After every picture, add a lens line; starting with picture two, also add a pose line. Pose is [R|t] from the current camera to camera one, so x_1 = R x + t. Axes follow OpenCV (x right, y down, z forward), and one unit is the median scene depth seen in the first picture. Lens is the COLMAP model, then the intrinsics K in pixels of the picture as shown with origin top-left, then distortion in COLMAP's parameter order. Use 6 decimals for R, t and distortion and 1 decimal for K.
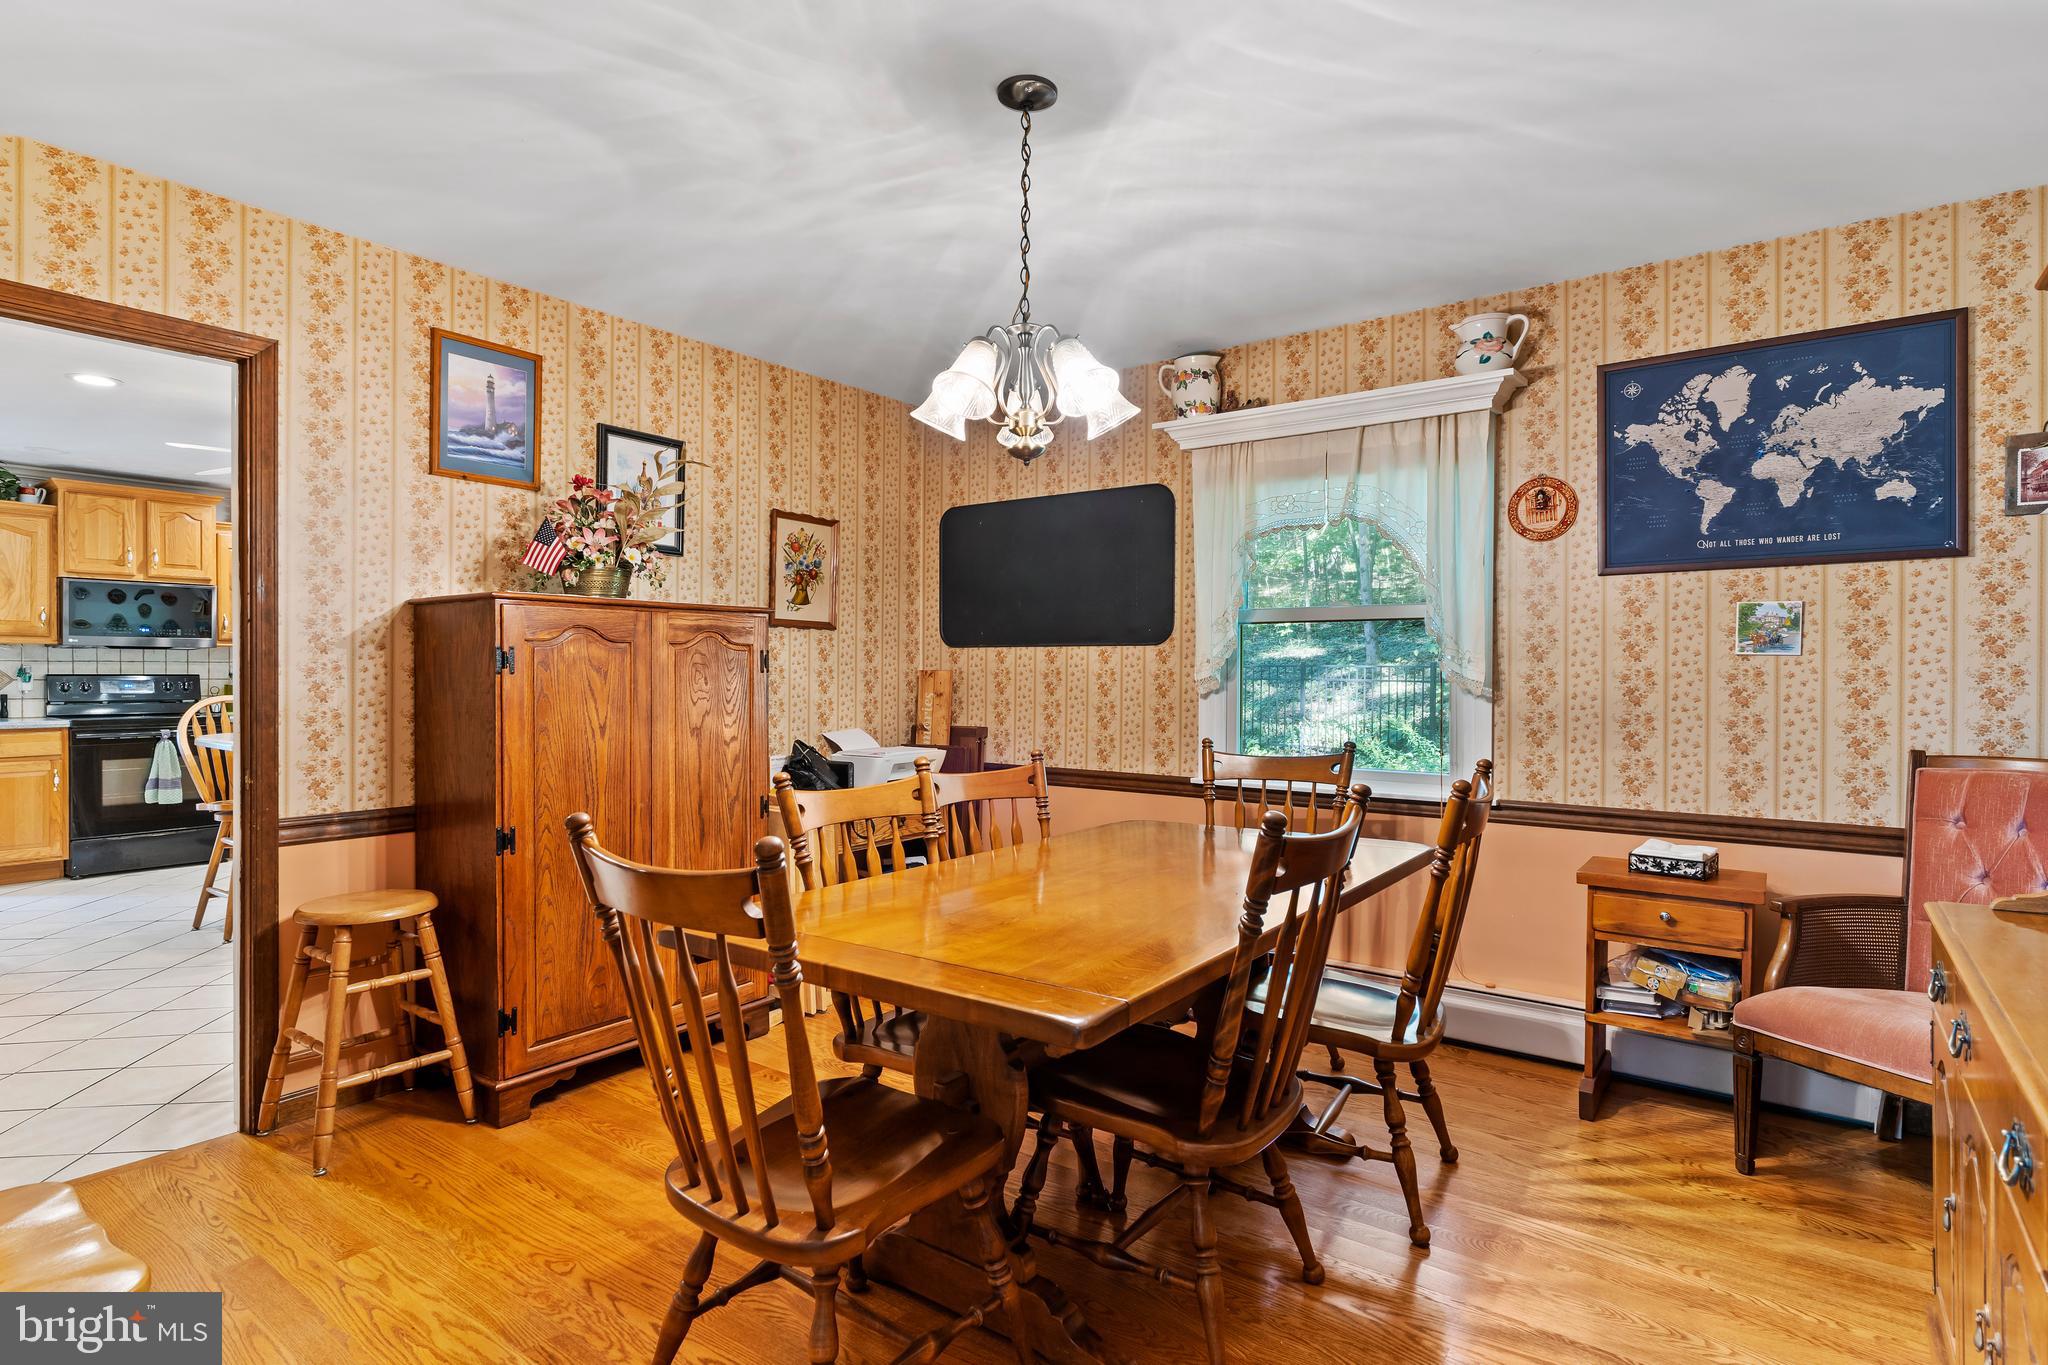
lens RADIAL K [[1044.6, 0, 1017.3], [0, 1044.6, 679.1], [0, 0, 1]] dist [-0.005628, 0.001856]
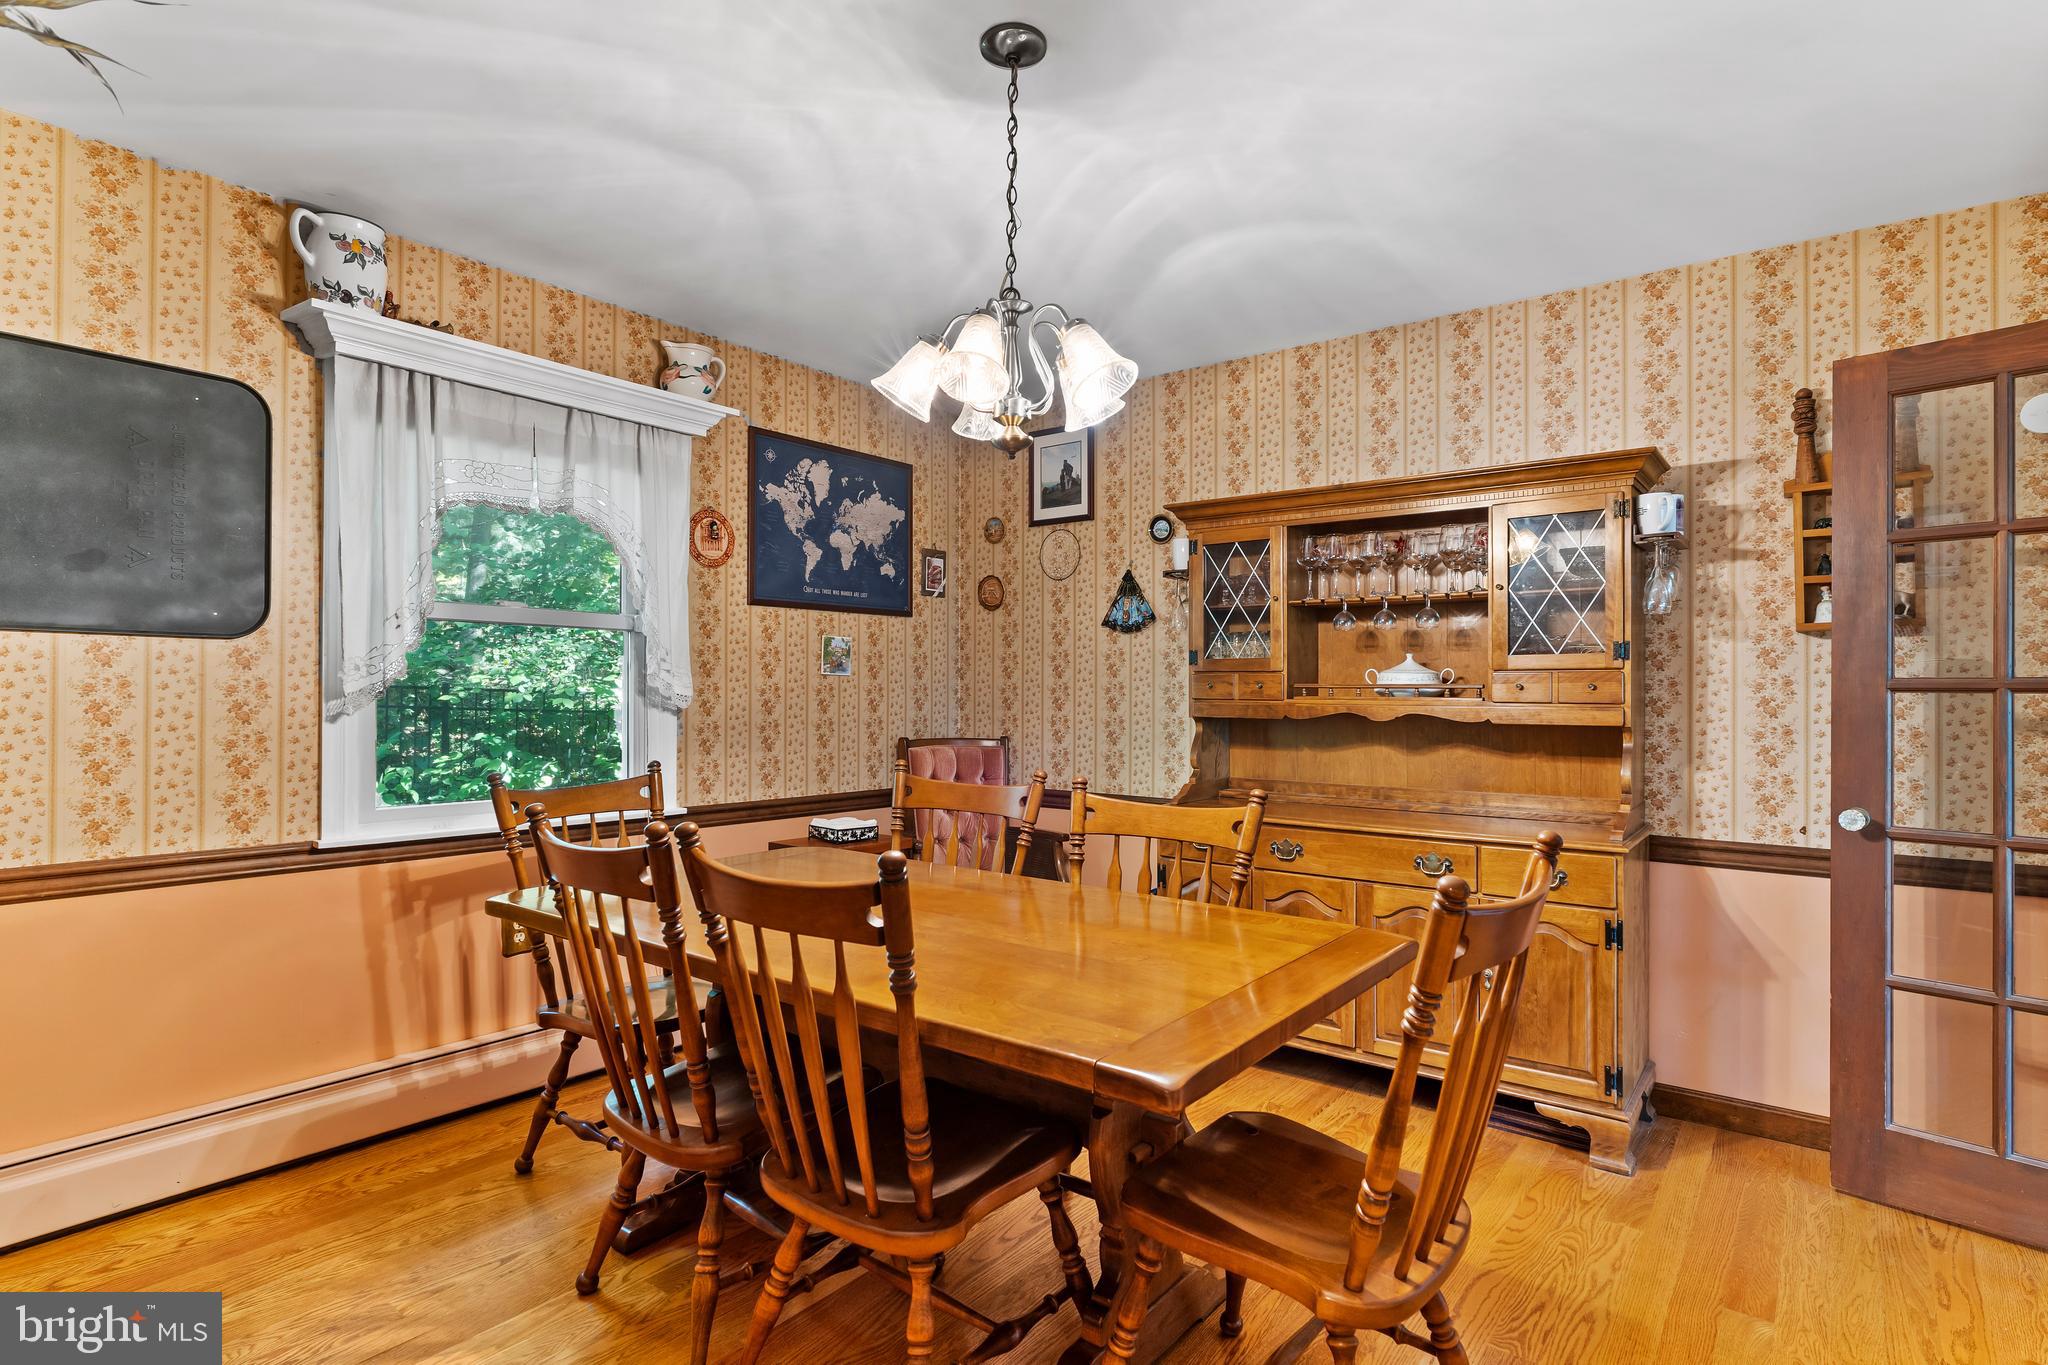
lens RADIAL K [[1044.6, 0, 1017.3], [0, 1044.6, 679.1], [0, 0, 1]] dist [-0.005628, 0.001856]
pose [[0.027177, 0.010482, 0.999576, -0.640577], [-0.000785, 0.999945, -0.010464, -0.003419], [-0.999630, -0.000501, 0.027184, 0.704050]]
